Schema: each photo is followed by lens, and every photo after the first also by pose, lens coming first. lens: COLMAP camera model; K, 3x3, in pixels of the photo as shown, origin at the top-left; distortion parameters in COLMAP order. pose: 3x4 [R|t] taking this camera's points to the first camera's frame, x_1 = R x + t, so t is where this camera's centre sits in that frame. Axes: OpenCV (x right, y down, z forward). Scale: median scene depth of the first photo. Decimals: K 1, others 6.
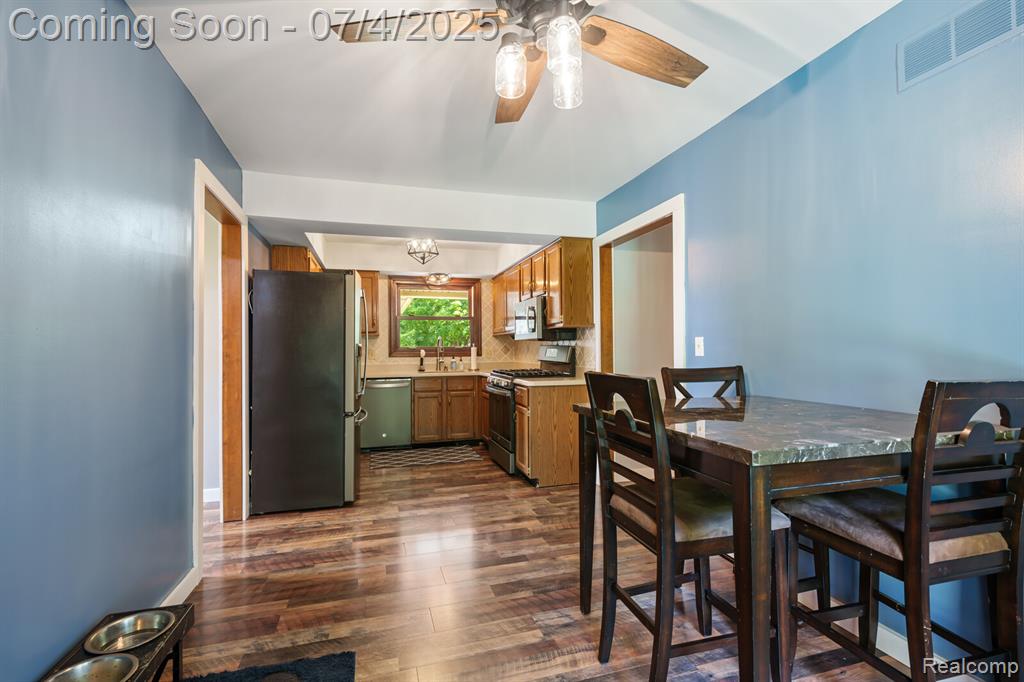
lens RADIAL K [[465.0, 0, 509.9], [0, 465.0, 343.9], [0, 0, 1]] dist [0.000750, -0.000477]
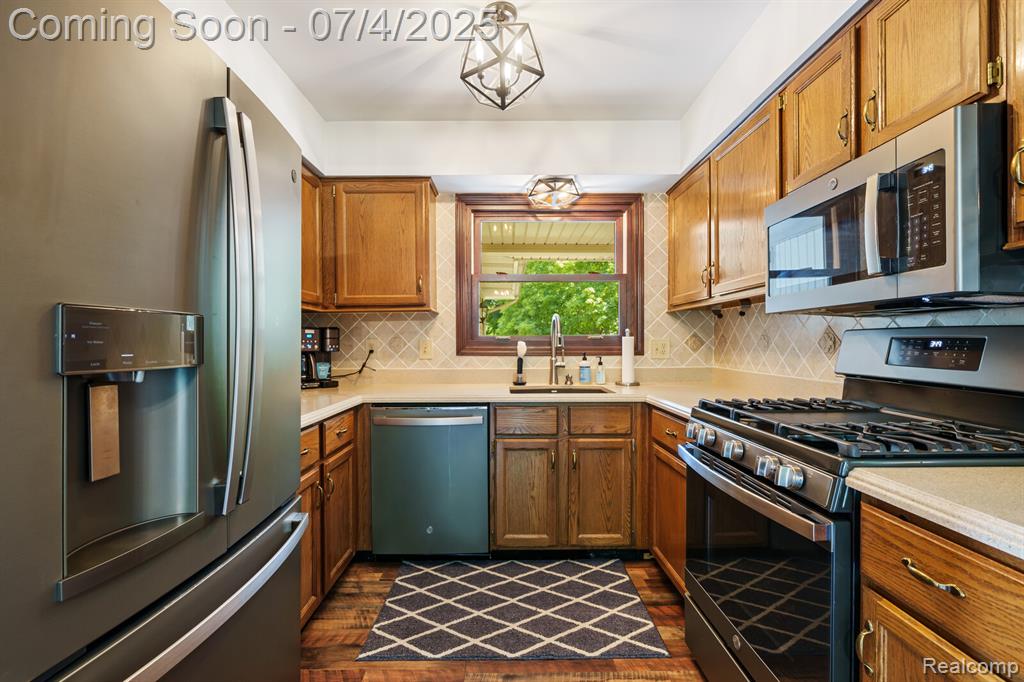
lens RADIAL K [[465.0, 0, 513.2], [0, 465.0, 342.6], [0, 0, 1]] dist [0.000750, -0.000477]
pose [[0.962328, 0.007094, -0.271797, -0.063950], [-0.003442, 0.999897, 0.013910, 0.007498], [0.271868, -0.012451, 0.962254, 0.531552]]
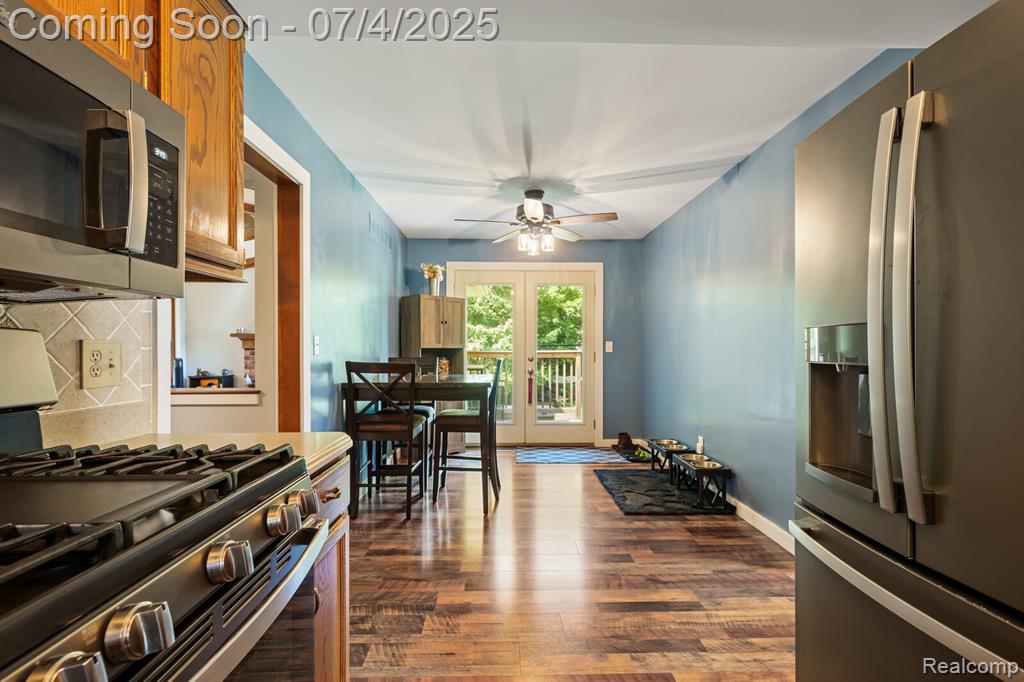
lens RADIAL K [[465.0, 0, 510.9], [0, 465.0, 340.5], [0, 0, 1]] dist [0.000750, -0.000477]
pose [[-0.965754, 0.012058, 0.259178, -0.160732], [0.007161, 0.999778, -0.019829, 0.012520], [-0.259359, -0.017294, -0.965626, 1.186813]]
